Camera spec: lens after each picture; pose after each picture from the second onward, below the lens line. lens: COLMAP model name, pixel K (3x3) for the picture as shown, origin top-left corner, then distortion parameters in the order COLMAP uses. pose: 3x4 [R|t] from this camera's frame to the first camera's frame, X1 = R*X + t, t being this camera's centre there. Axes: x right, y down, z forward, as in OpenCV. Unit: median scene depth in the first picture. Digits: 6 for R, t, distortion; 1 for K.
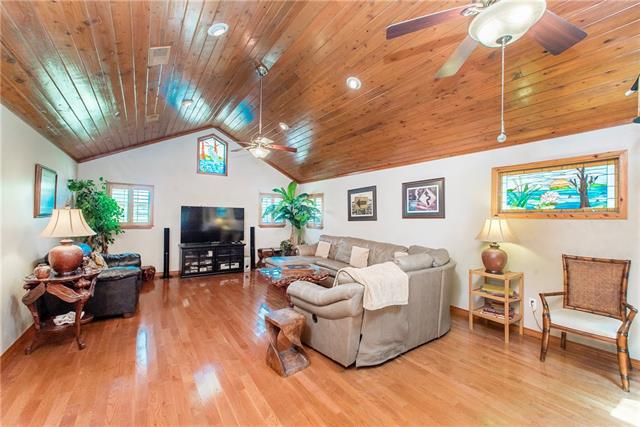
lens RADIAL K [[265.3, 0, 318.1], [0, 265.3, 210.0], [0, 0, 1]] dist [0.002013, -0.002524]
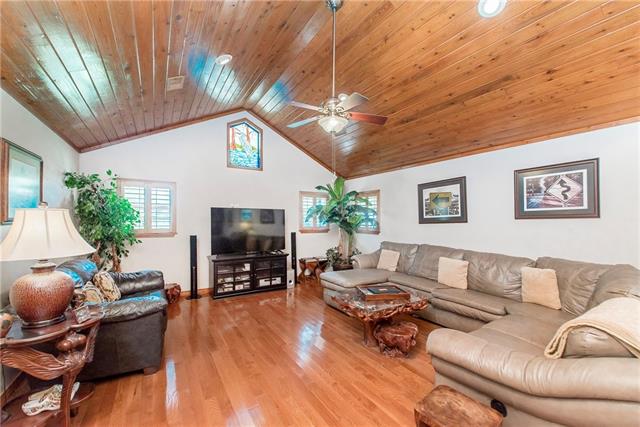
lens RADIAL K [[265.3, 0, 321.5], [0, 265.3, 218.0], [0, 0, 1]] dist [0.002013, -0.002524]
pose [[0.999398, -0.014409, -0.031546, -0.171541], [0.014983, 0.999725, 0.018017, 0.007300], [0.031278, -0.018478, 0.999340, 0.234252]]
